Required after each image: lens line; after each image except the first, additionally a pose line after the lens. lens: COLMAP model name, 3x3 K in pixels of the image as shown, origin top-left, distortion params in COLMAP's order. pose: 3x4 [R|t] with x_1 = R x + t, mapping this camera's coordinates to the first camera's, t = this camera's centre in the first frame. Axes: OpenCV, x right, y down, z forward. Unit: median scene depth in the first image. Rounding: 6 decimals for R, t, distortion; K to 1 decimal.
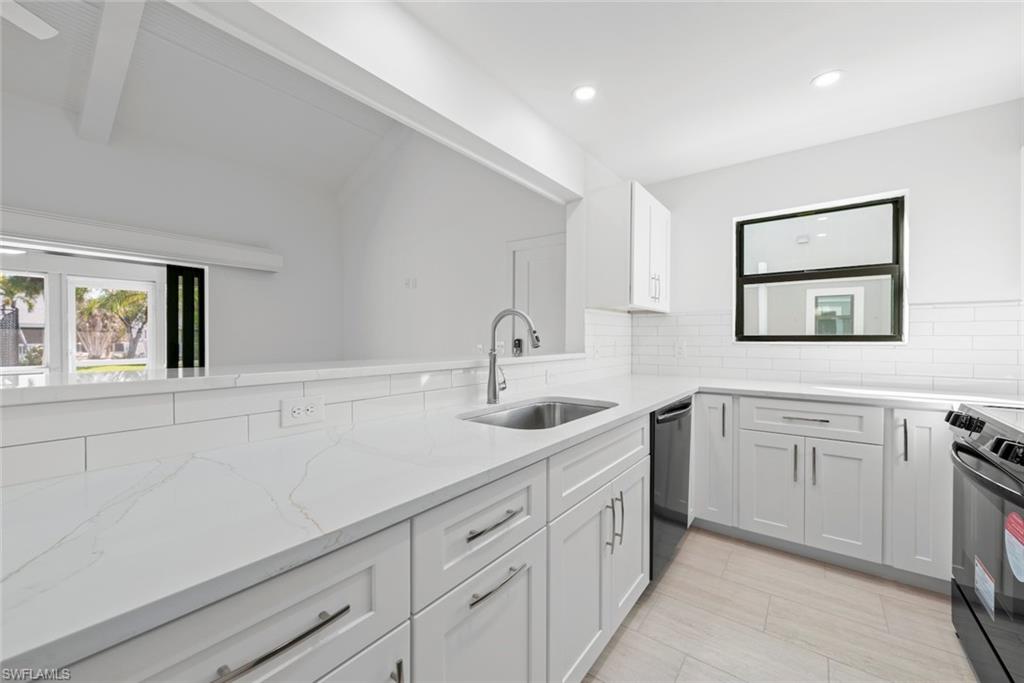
lens RADIAL K [[401.1, 0, 511.8], [0, 401.1, 343.6], [0, 0, 1]] dist [-0.001014, 0.000188]
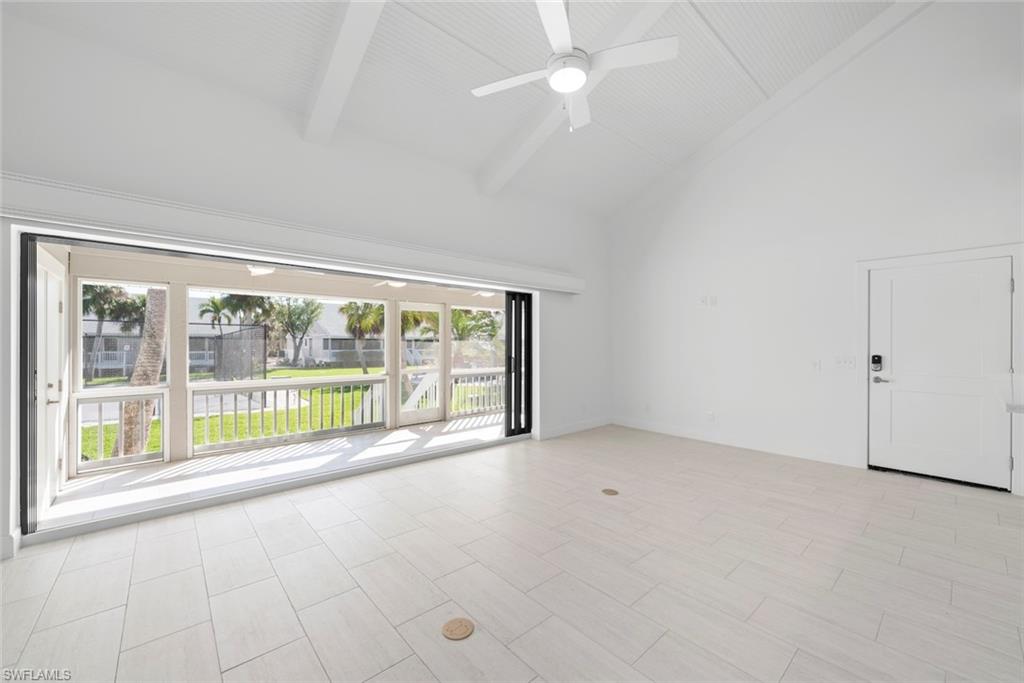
lens RADIAL K [[401.1, 0, 511.8], [0, 401.1, 343.6], [0, 0, 1]] dist [-0.001014, 0.000188]
pose [[0.979434, -0.003361, -0.201735, -0.928723], [0.000250, 0.999881, -0.015445, -0.034337], [0.201763, 0.015077, 0.979318, -0.258902]]
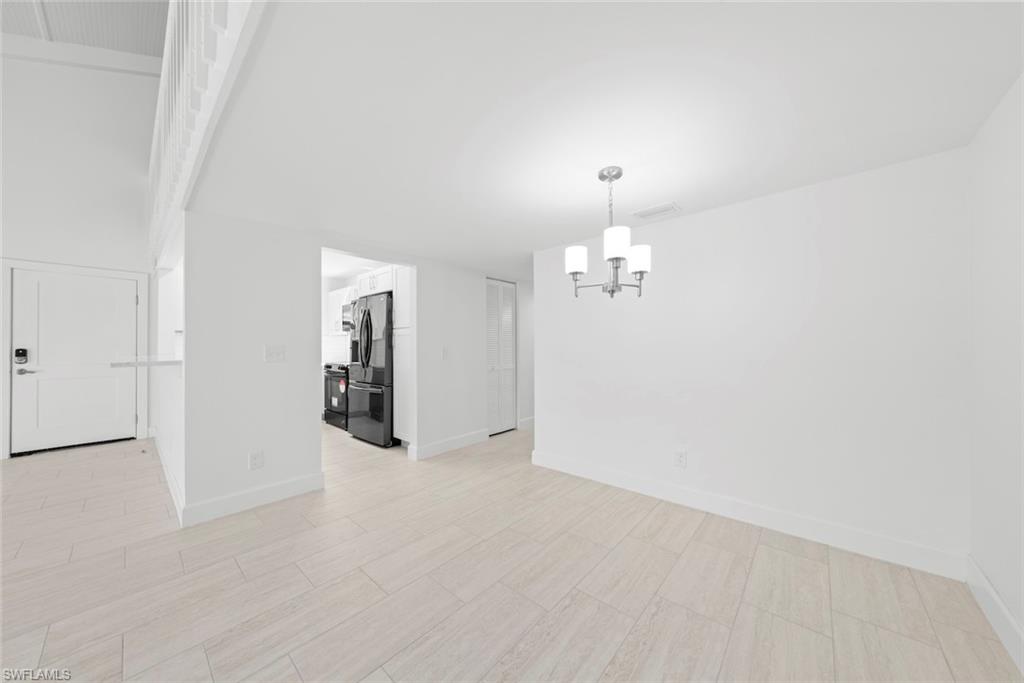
lens RADIAL K [[344.9, 0, 509.5], [0, 344.9, 343.5], [0, 0, 1]] dist [-0.000912, -0.000047]
pose [[0.080951, 0.001776, 0.996717, -1.100664], [0.021654, 0.999759, -0.003540, 0.008248], [-0.996483, 0.021870, 0.080893, -0.558999]]
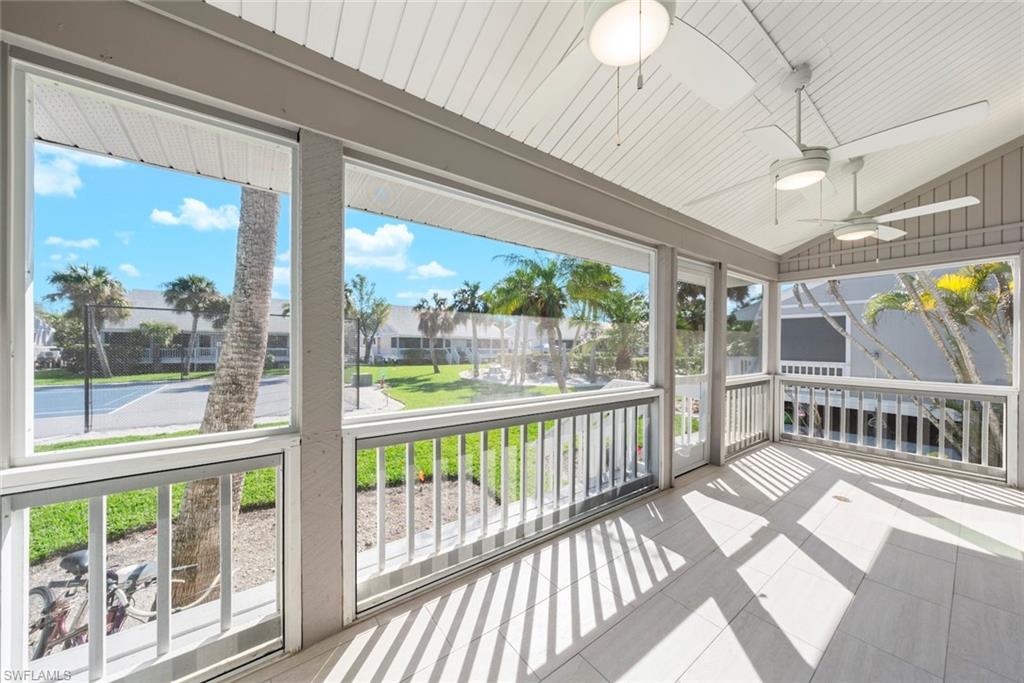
lens RADIAL K [[353.9, 0, 512.3], [0, 353.9, 346.4], [0, 0, 1]] dist [-0.000382, -0.000038]
pose [[0.961342, 0.006087, -0.275292, -2.162563], [-0.009138, 0.999910, -0.009800, -0.007437], [0.275207, 0.011936, 0.961311, 0.632830]]
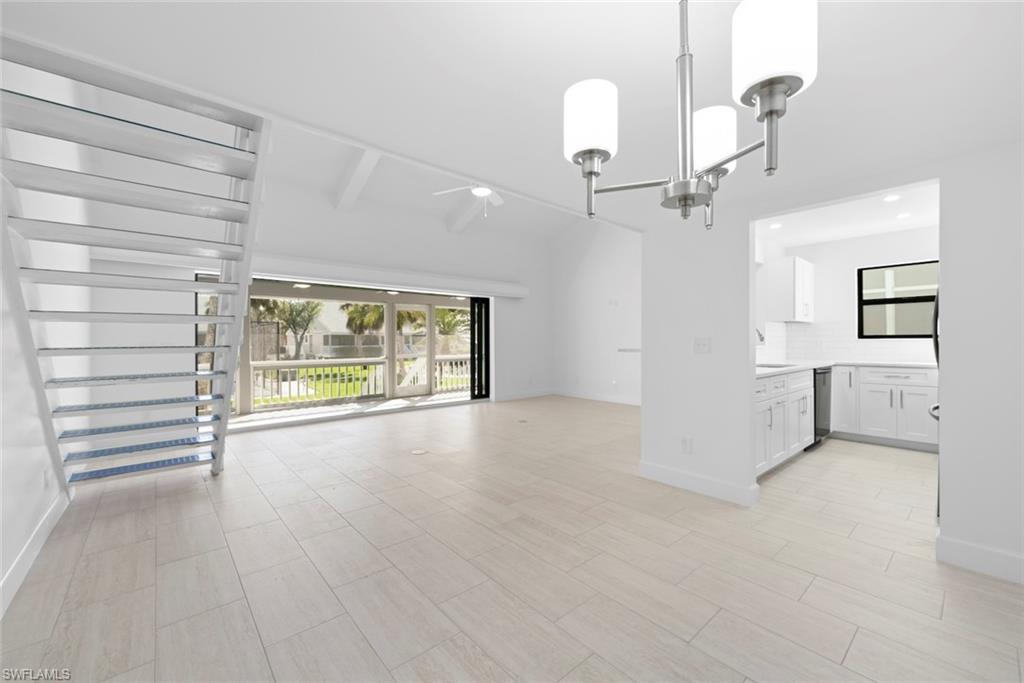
lens RADIAL K [[411.2, 0, 512.0], [0, 411.2, 341.5], [0, 0, 1]] dist [0.000630, -0.000098]
pose [[0.979124, -0.007190, -0.203137, -0.525994], [0.004839, 0.999915, -0.012069, 0.019523], [0.203207, 0.010834, 0.979076, -1.009098]]
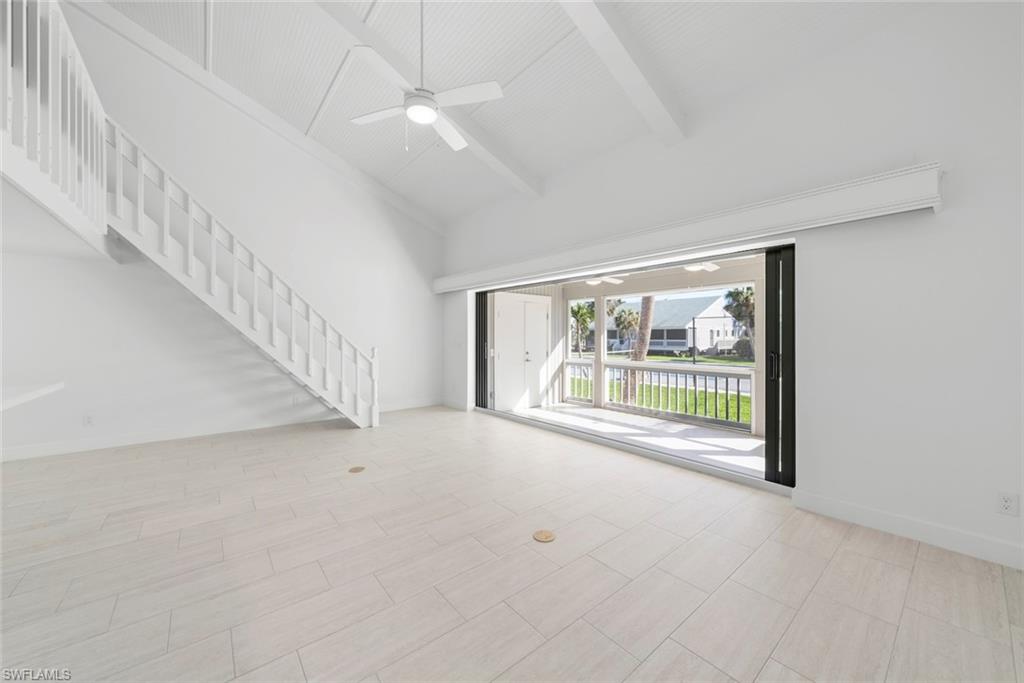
lens RADIAL K [[380.2, 0, 512.0], [0, 380.2, 341.5], [0, 0, 1]] dist [0.000248, -0.000179]
pose [[-0.227058, 0.014584, -0.973772, -0.083707], [-0.014170, 0.999733, 0.018277, -0.045152], [0.973778, 0.017948, -0.226791, 1.067402]]
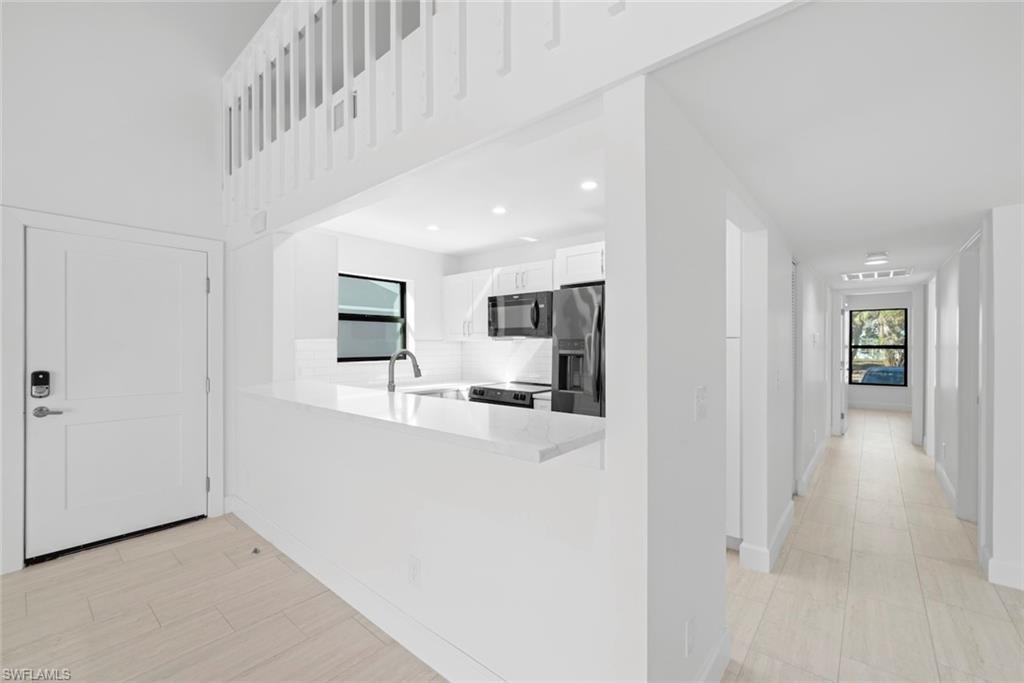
lens RADIAL K [[425.2, 0, 512.9], [0, 425.2, 347.3], [0, 0, 1]] dist [-0.000736, -0.000112]
pose [[0.058525, -0.006540, 0.998265, -0.796176], [0.014909, 0.999873, 0.005676, -0.054982], [-0.998175, 0.014551, 0.058615, 0.317274]]
